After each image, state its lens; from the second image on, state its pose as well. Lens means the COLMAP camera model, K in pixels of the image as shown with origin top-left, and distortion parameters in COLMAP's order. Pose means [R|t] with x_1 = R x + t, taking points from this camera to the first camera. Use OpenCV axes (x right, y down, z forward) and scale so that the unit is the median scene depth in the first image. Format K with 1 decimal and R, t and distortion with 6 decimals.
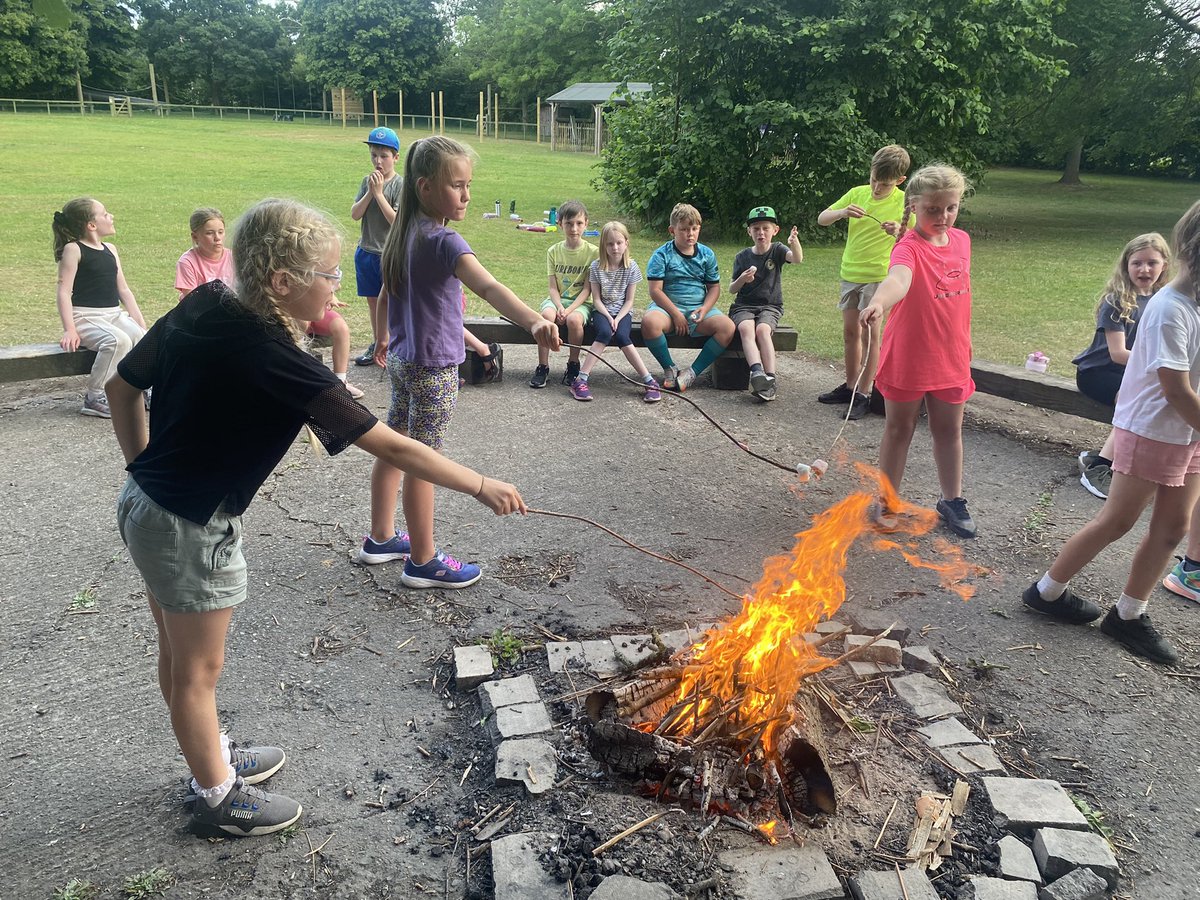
lens RADIAL K [[914.3, 0, 597.3], [0, 914.3, 440.2], [0, 0, 1]] dist [0.026334, -0.022677]
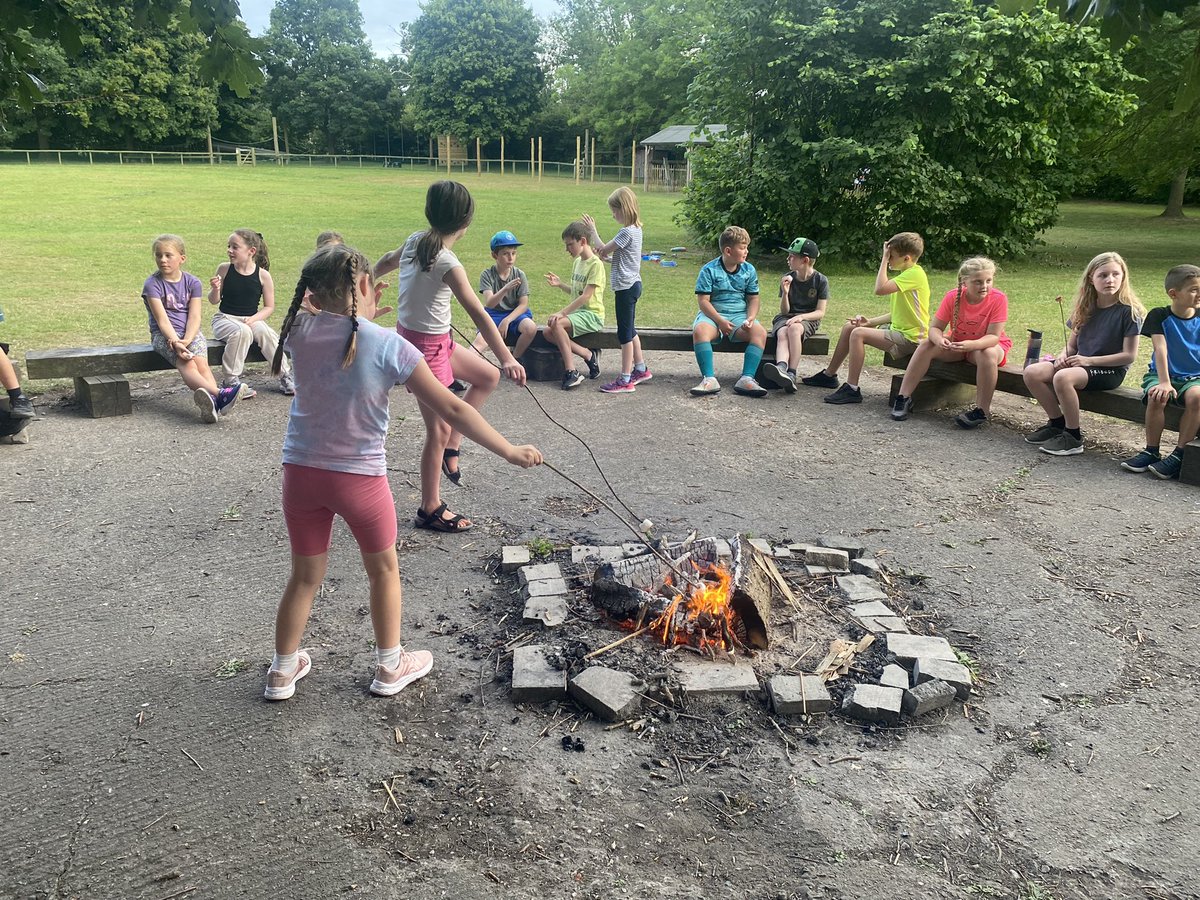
lens RADIAL K [[914.3, 0, 598.3], [0, 914.3, 449.0], [0, 0, 1]] dist [0.026334, -0.022677]
pose [[0.994784, 0.015830, -0.100765, 0.090718], [-0.019216, 0.999280, -0.032725, 0.102816], [0.100174, 0.034490, 0.994372, -0.242466]]
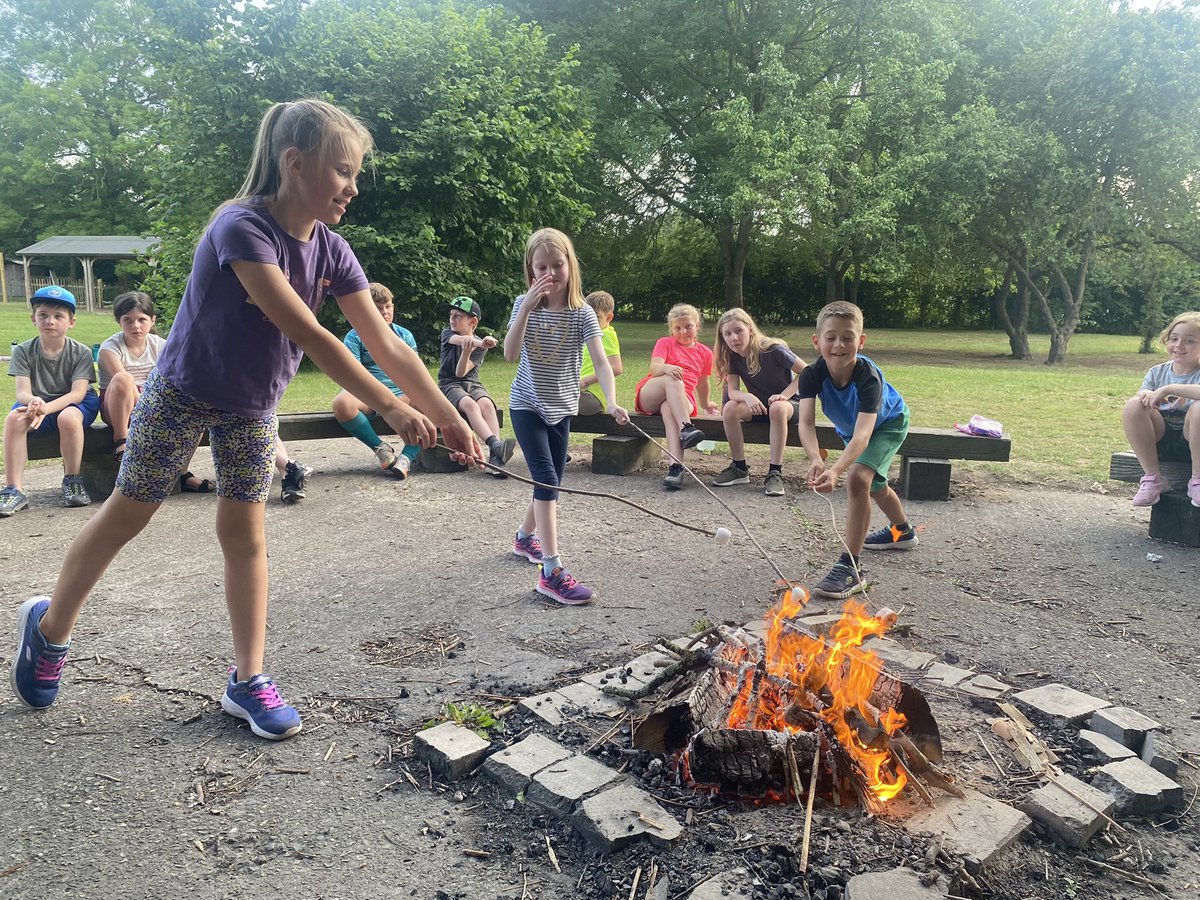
lens RADIAL K [[914.3, 0, 605.3], [0, 914.3, 440.3], [0, 0, 1]] dist [0.026334, -0.022677]
pose [[0.863045, -0.094203, 0.496265, -0.301645], [0.175700, 0.977093, -0.120080, 0.088896], [-0.473585, 0.190828, 0.859827, 0.189614]]
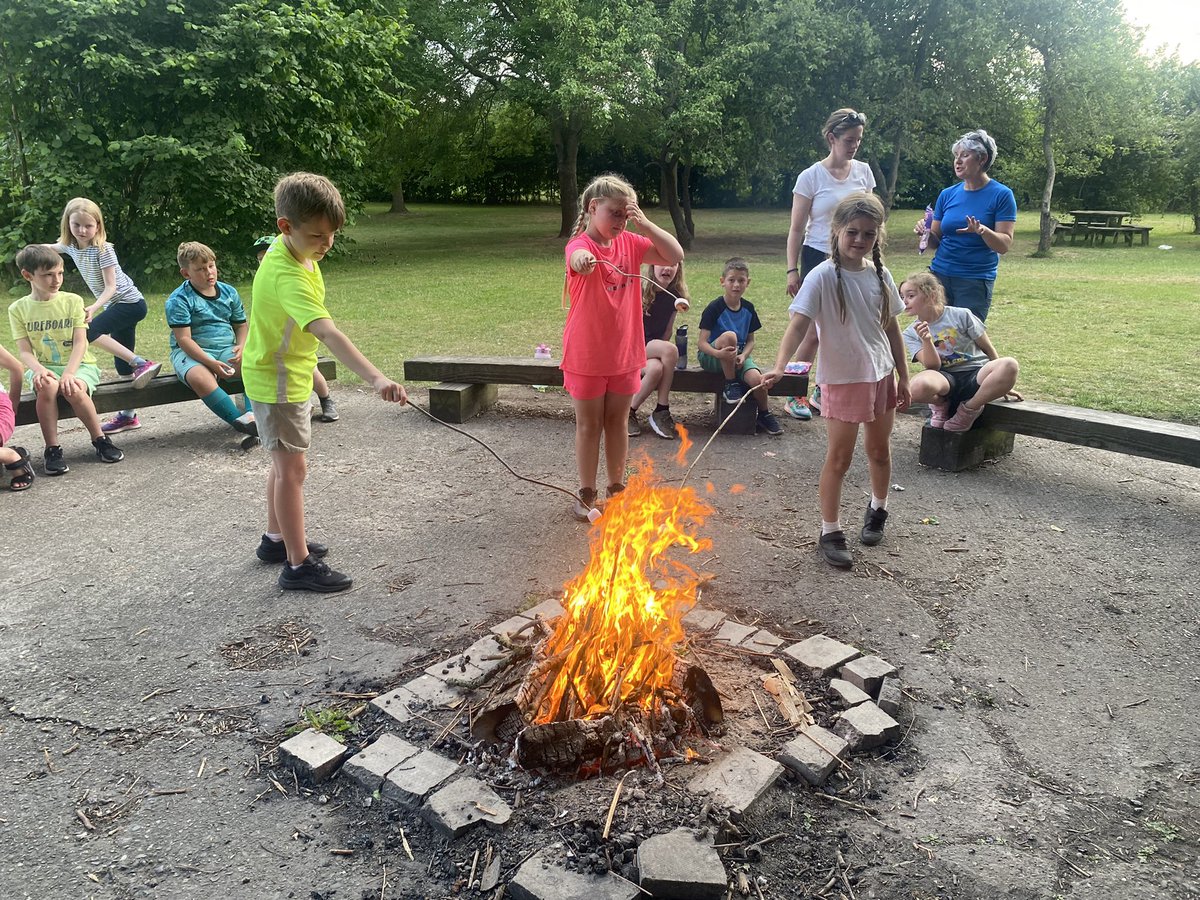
lens RADIAL K [[914.3, 0, 592.8], [0, 914.3, 456.3], [0, 0, 1]] dist [0.026334, -0.022677]
pose [[0.770774, -0.217969, 0.598663, -0.312702], [0.232144, 0.971142, 0.054702, -0.011858], [-0.593310, 0.096814, 0.799131, 0.090151]]
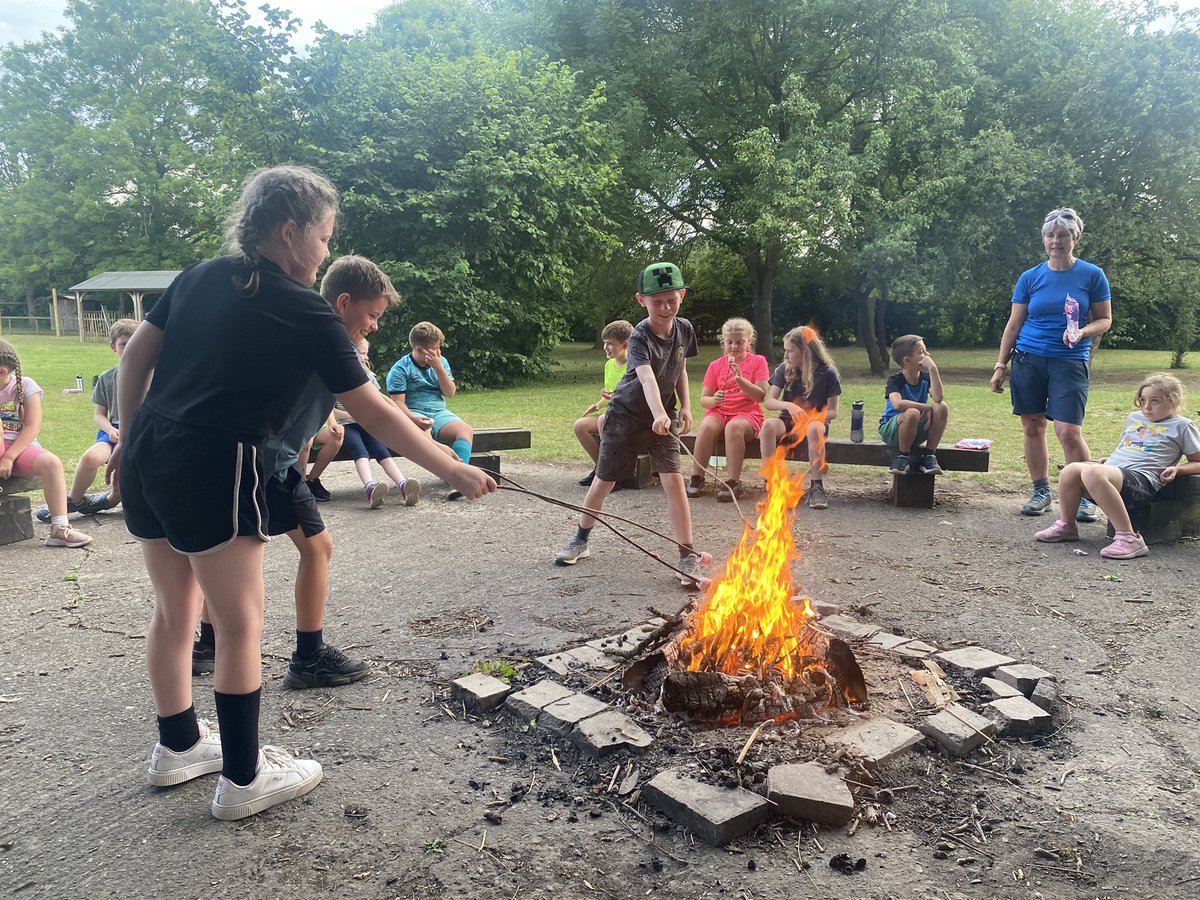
lens RADIAL K [[914.3, 0, 611.9], [0, 914.3, 455.5], [0, 0, 1]] dist [0.026334, -0.022677]
pose [[0.877959, -0.100758, 0.468013, -0.352985], [0.183613, 0.973710, -0.134818, 0.127286], [-0.442125, 0.204298, 0.873377, 0.031210]]
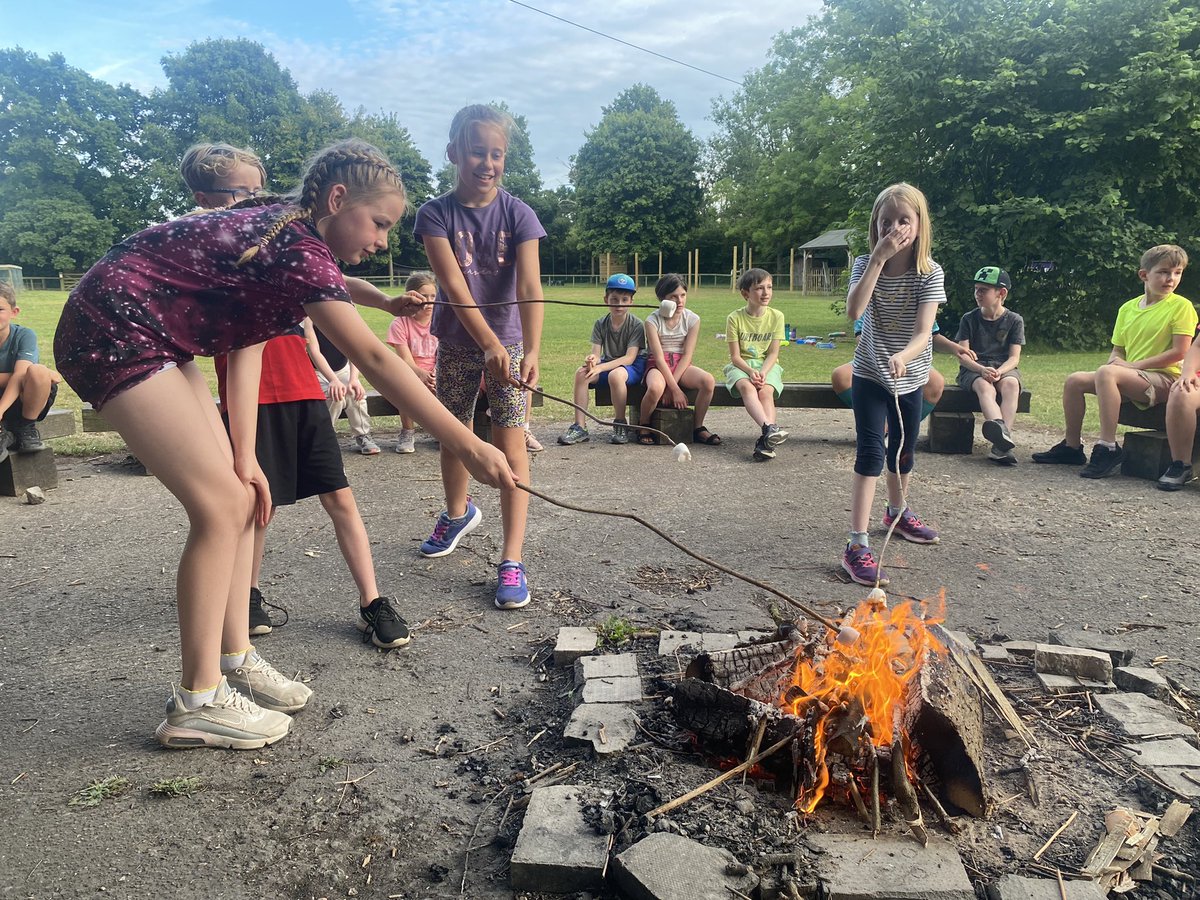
lens RADIAL K [[914.3, 0, 600.3], [0, 914.3, 452.9], [0, 0, 1]] dist [0.026334, -0.022677]
pose [[0.963025, 0.004361, -0.269377, 0.100936], [-0.045242, 0.988288, -0.145740, 0.150730], [0.265586, 0.152539, 0.951943, 0.099452]]
